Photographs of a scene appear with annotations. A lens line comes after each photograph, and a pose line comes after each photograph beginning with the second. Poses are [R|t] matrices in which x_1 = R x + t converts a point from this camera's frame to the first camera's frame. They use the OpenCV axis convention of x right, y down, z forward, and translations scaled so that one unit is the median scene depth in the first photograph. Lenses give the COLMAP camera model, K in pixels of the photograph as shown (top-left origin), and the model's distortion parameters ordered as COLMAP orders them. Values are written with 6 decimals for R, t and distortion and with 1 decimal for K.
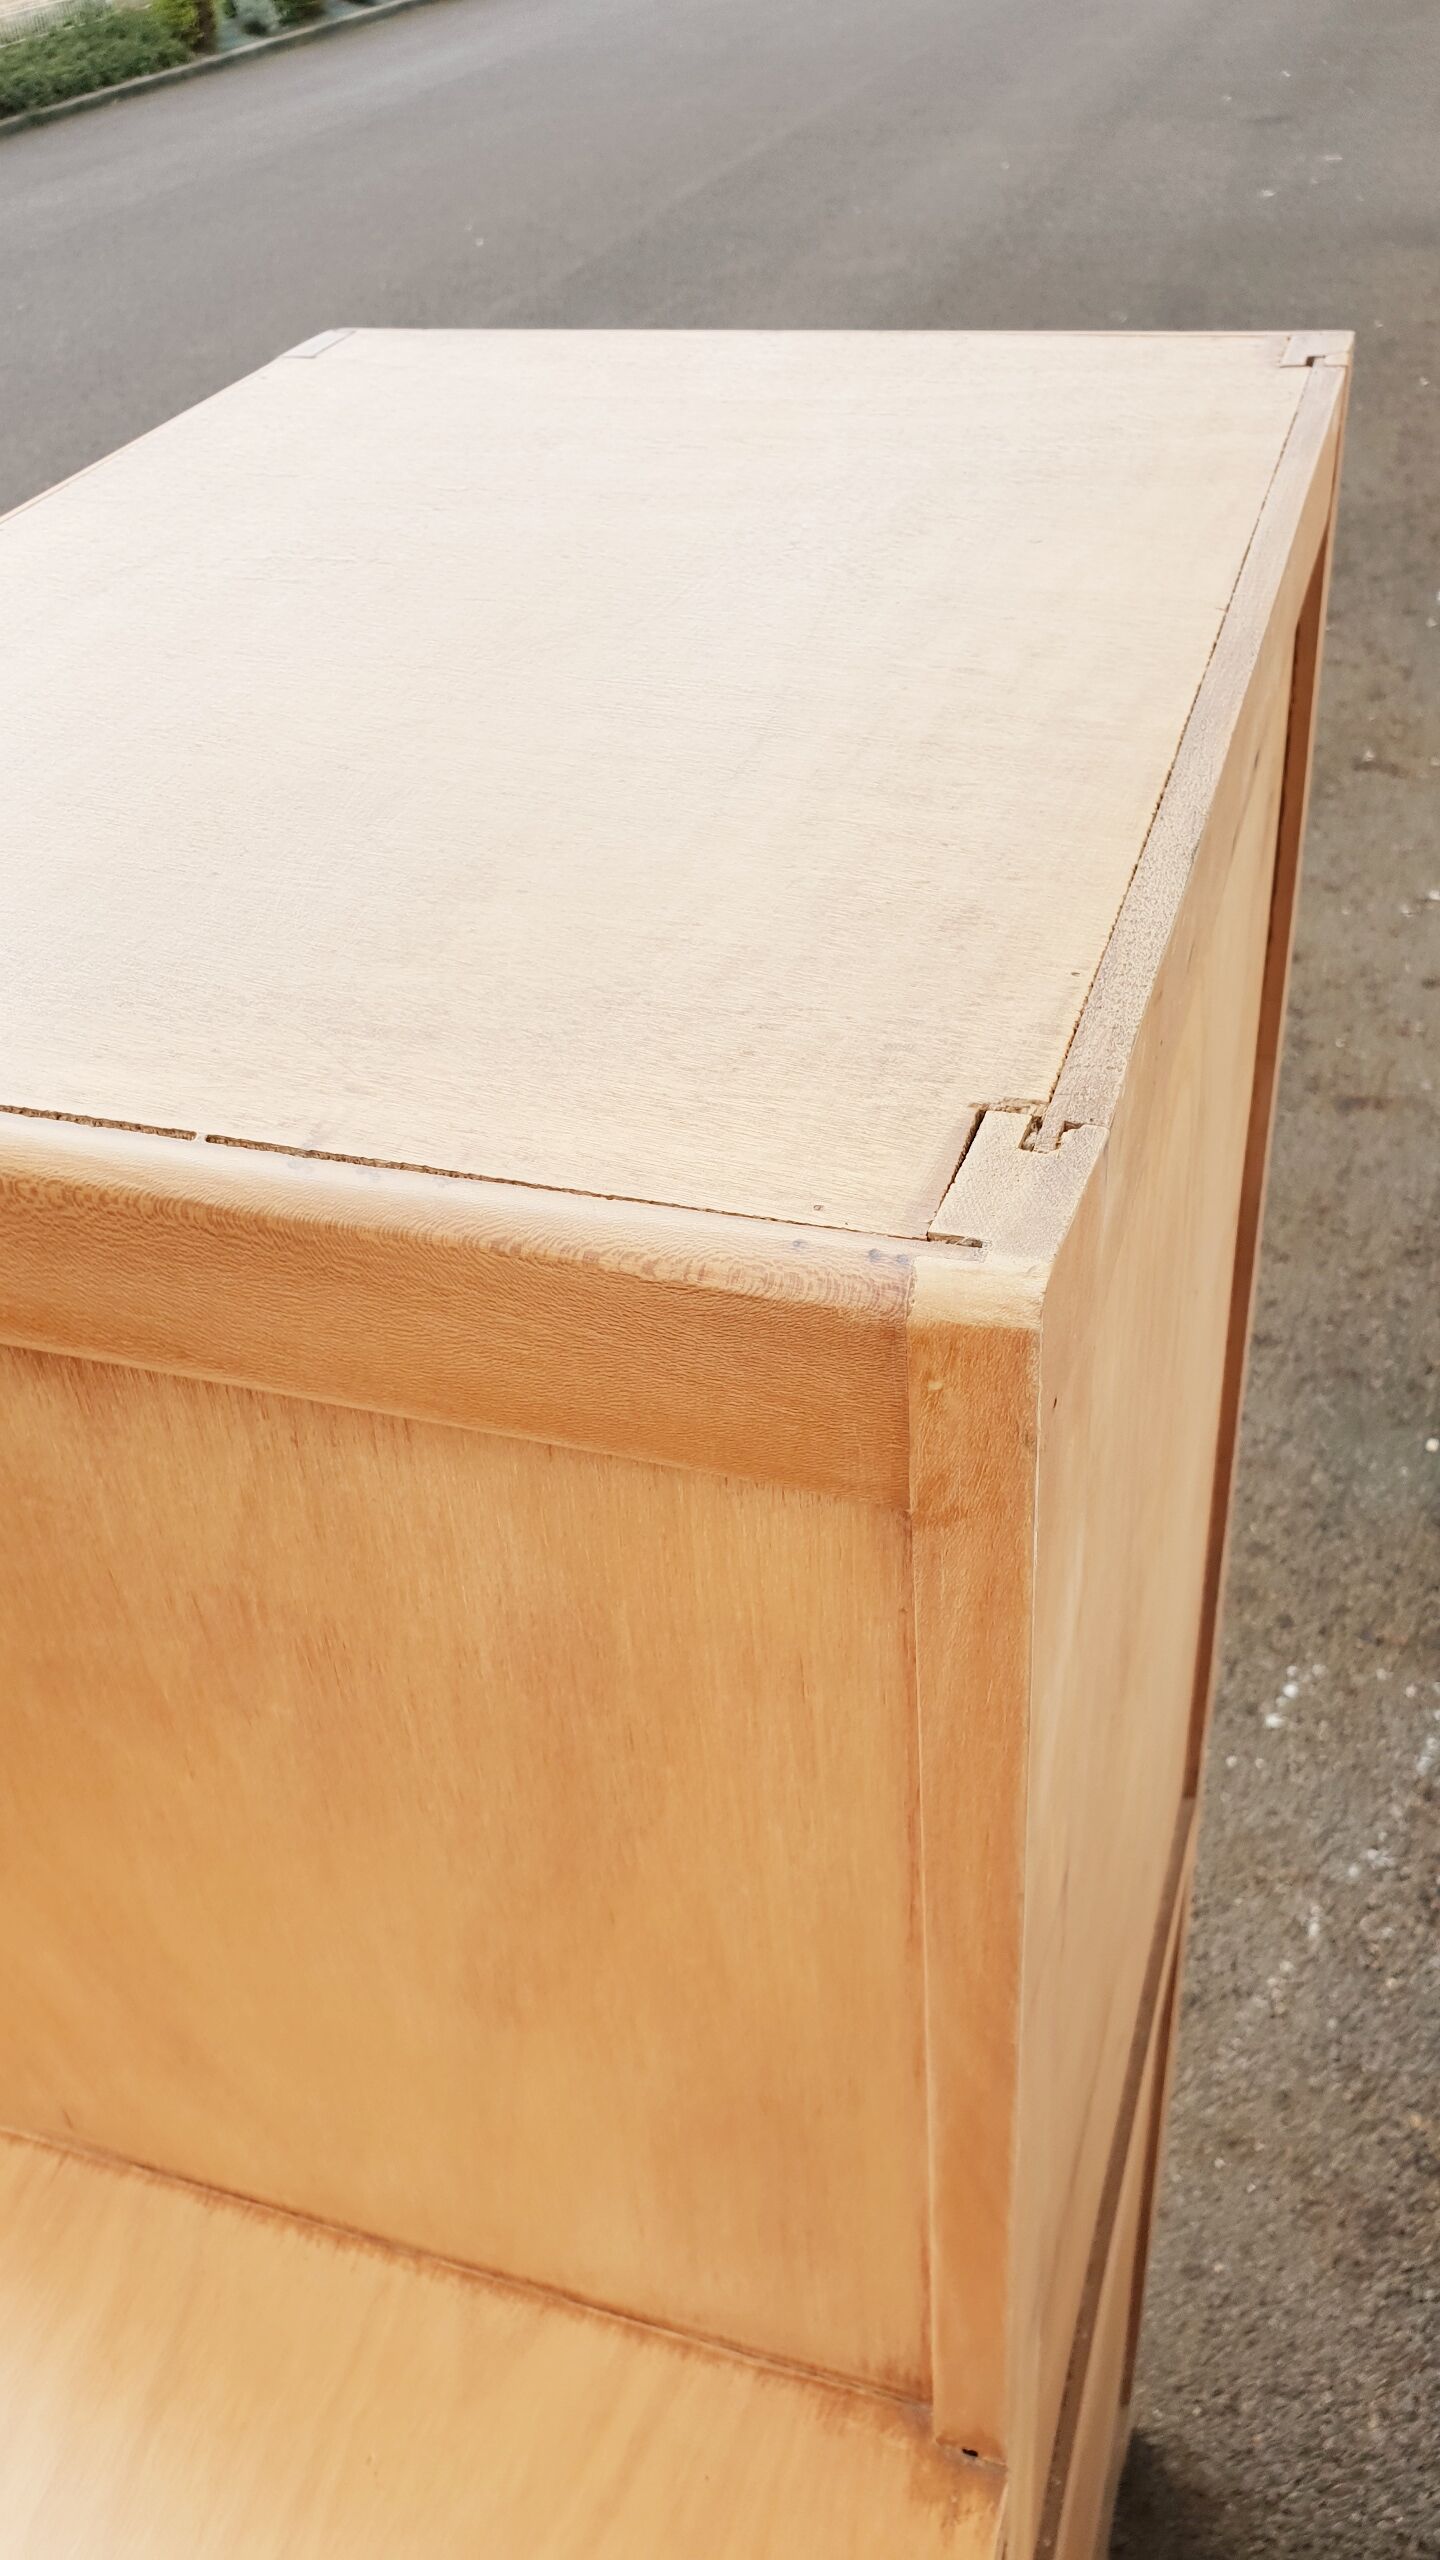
lens RADIAL K [[2007.8, 0, 724.2], [0, 2007.8, 1301.4], [0, 0, 1]] dist [0.017209, -0.001848]
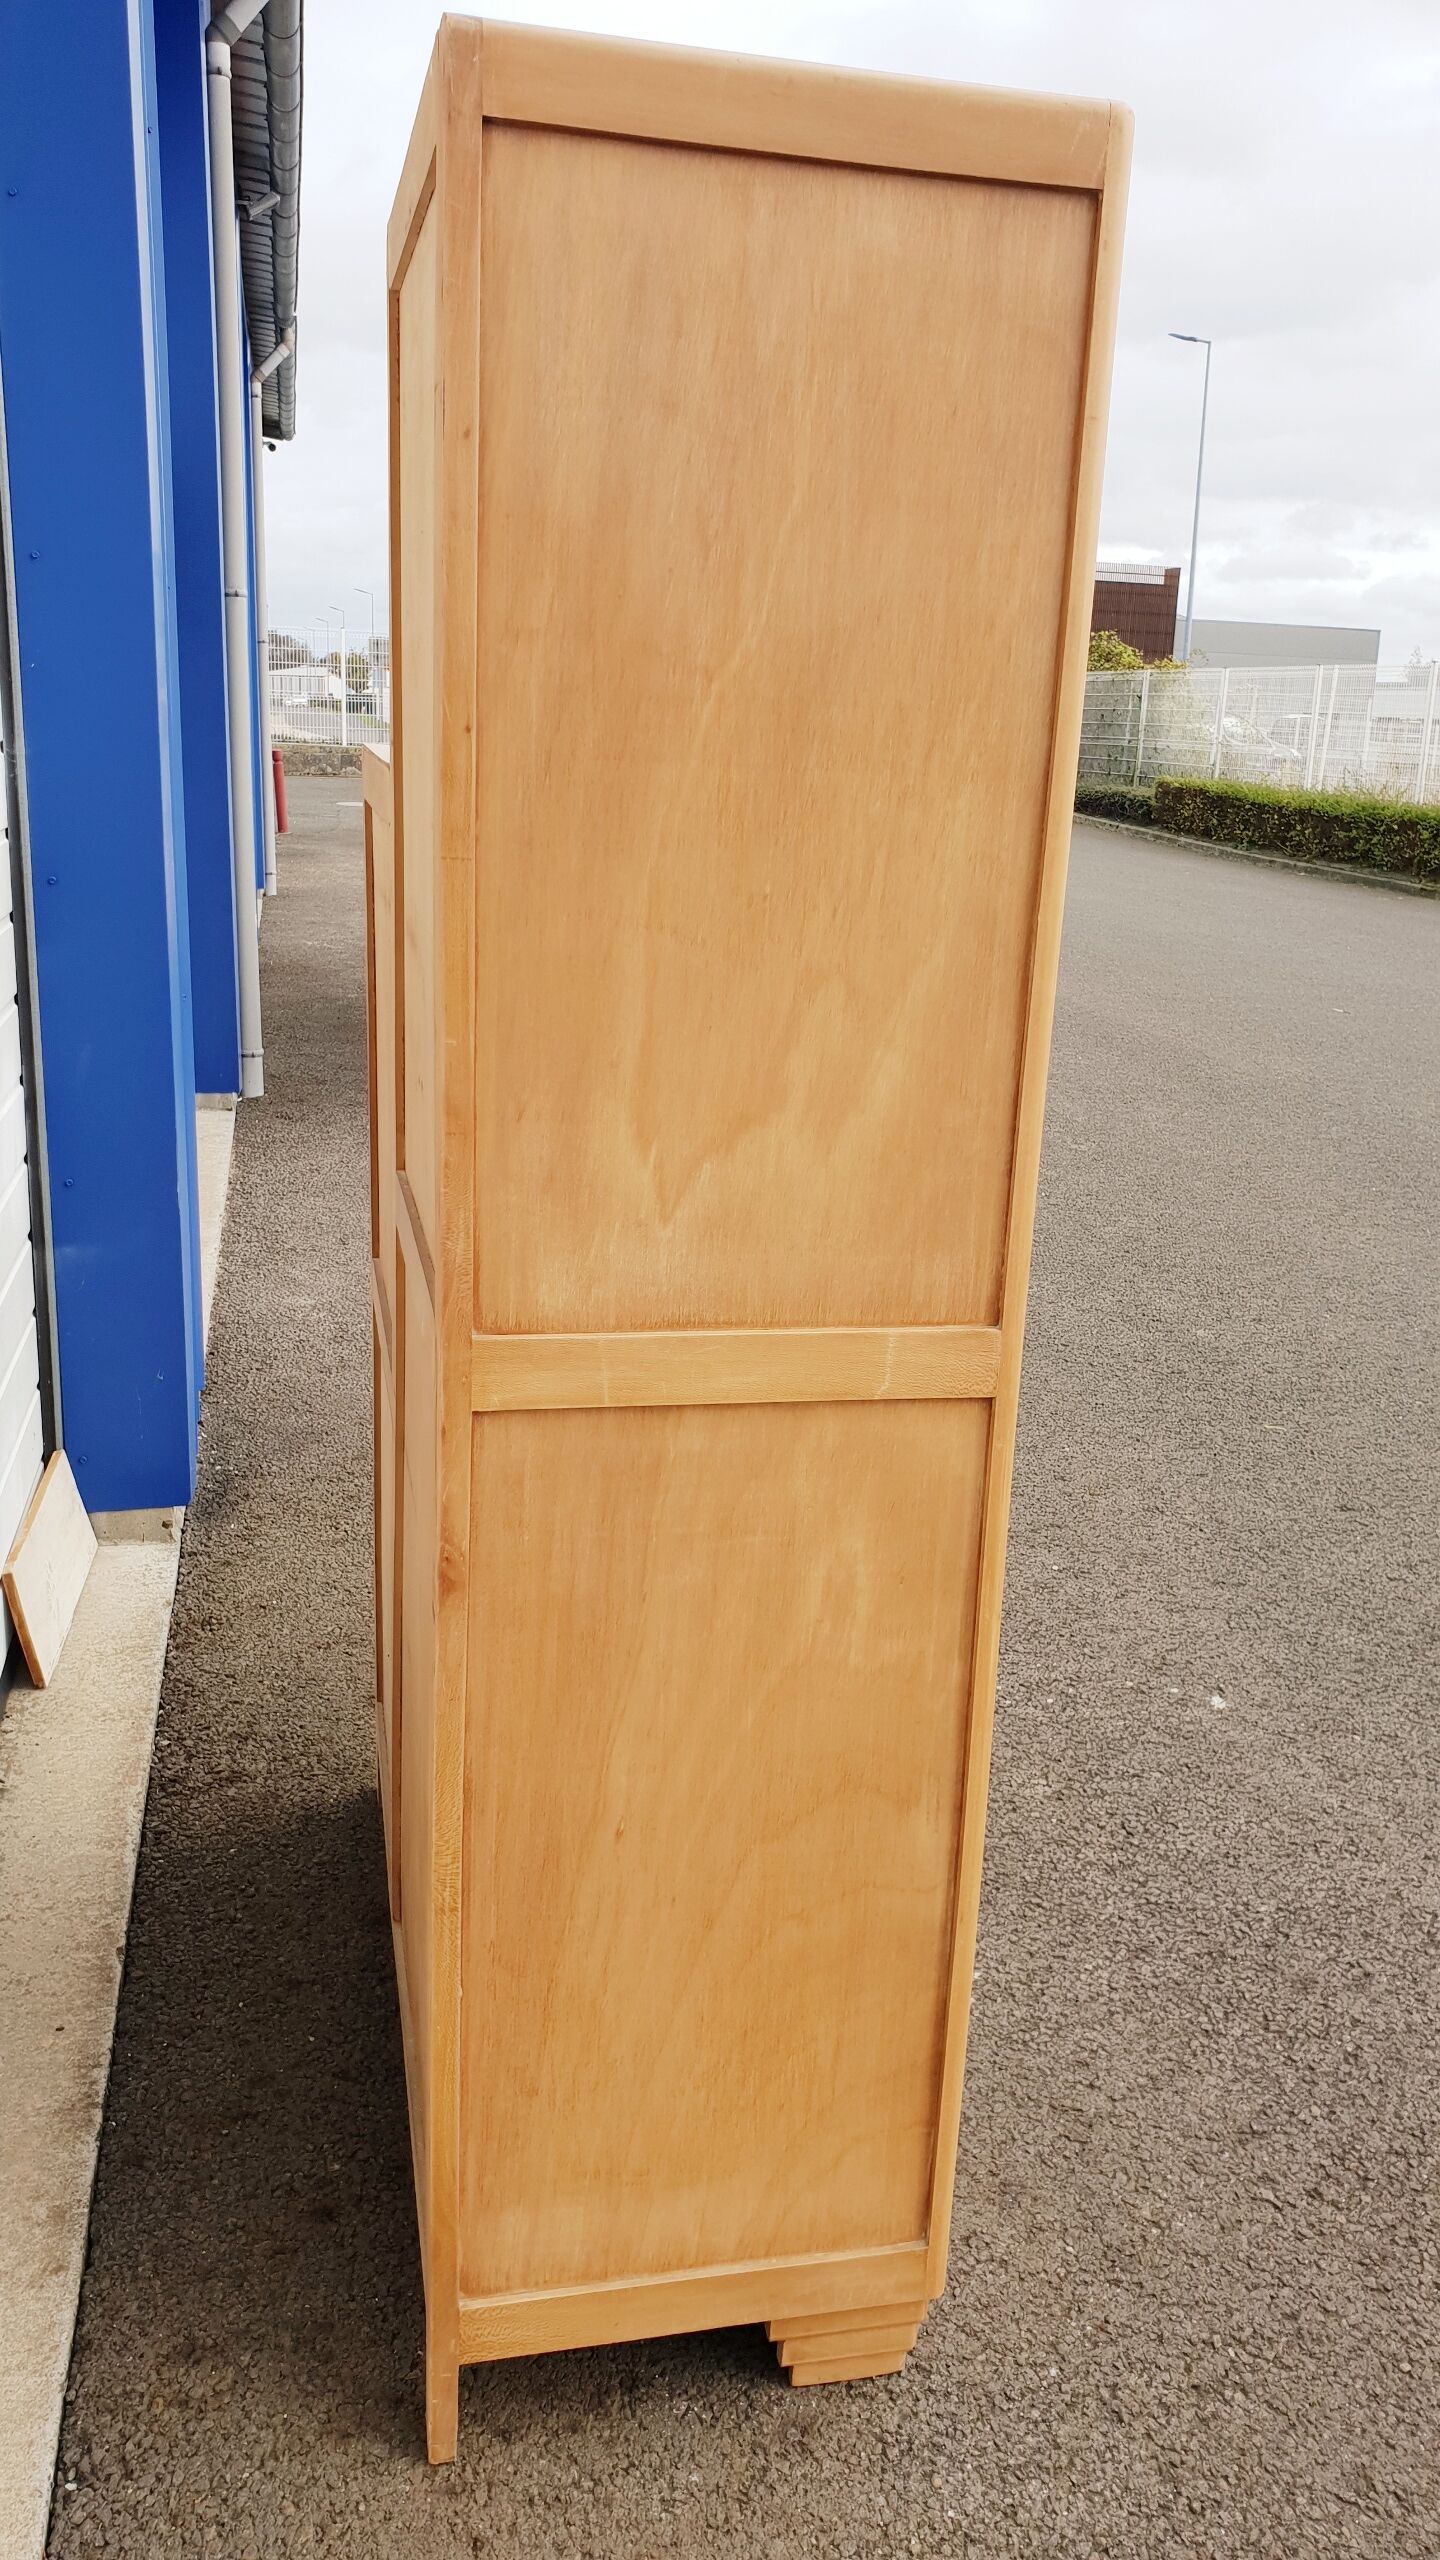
lens RADIAL K [[2007.8, 0, 736.3], [0, 2007.8, 1270.2], [0, 0, 1]] dist [0.017209, -0.001848]
pose [[-0.855603, 0.173098, -0.487832, 0.419403], [-0.304440, 0.593922, 0.744696, -0.453890], [0.418640, 0.785680, -0.455464, 1.023885]]
